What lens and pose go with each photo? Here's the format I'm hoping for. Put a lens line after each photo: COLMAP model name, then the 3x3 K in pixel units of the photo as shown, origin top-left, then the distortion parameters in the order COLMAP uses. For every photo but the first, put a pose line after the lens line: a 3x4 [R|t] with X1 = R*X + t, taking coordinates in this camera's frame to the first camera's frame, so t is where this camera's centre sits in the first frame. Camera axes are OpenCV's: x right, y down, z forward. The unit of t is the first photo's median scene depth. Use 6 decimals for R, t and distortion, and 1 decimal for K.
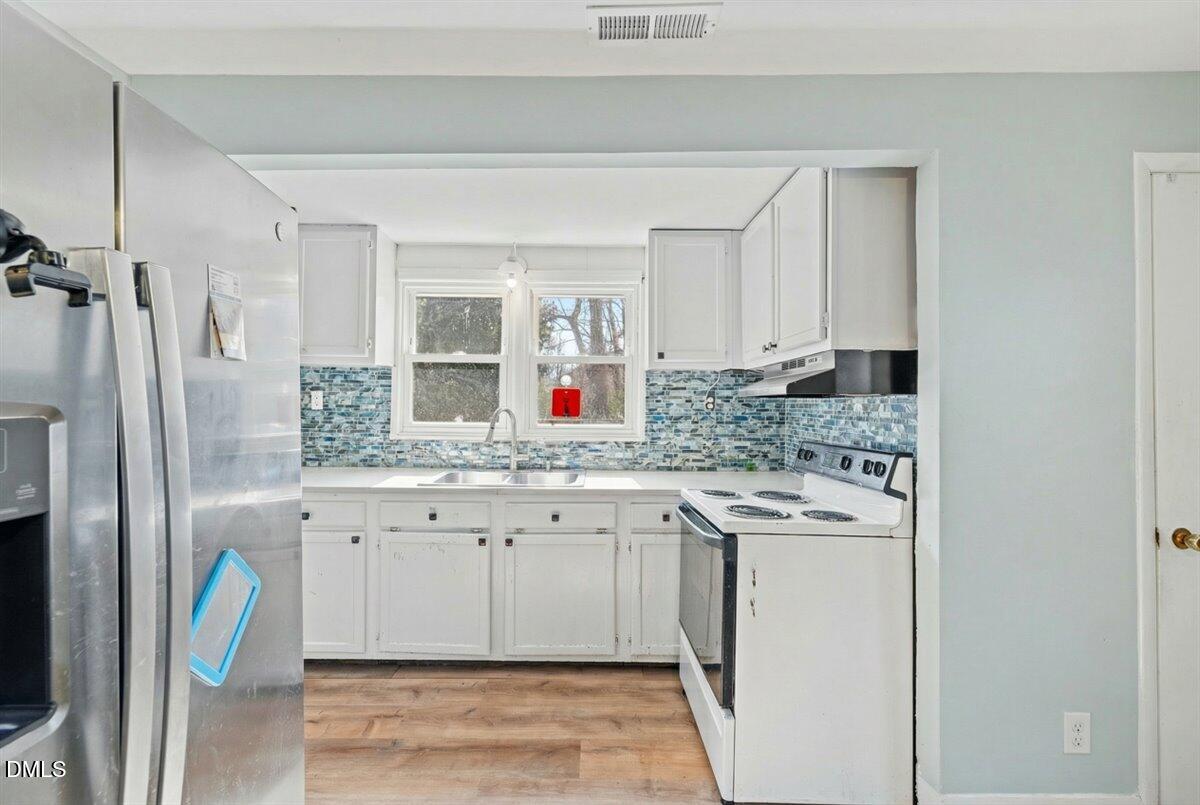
lens RADIAL K [[517.3, 0, 602.0], [0, 517.3, 399.4], [0, 0, 1]] dist [-0.000315, 0.000133]
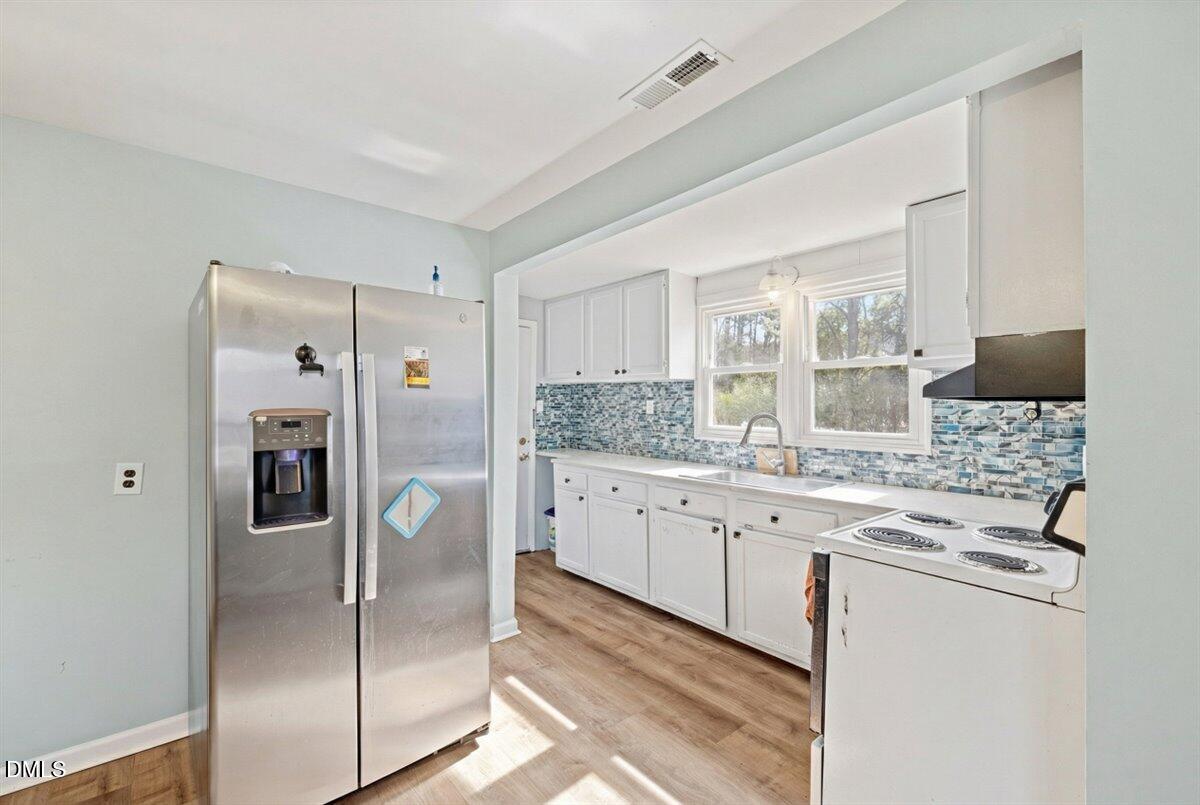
lens RADIAL K [[512.8, 0, 600.7], [0, 512.8, 410.4], [0, 0, 1]] dist [0.002618, 0.000209]
pose [[0.644945, 0.000790, -0.764228, 0.415542], [0.006283, 0.999960, 0.006336, 0.000240], [0.764203, -0.008888, 0.644914, 0.060705]]
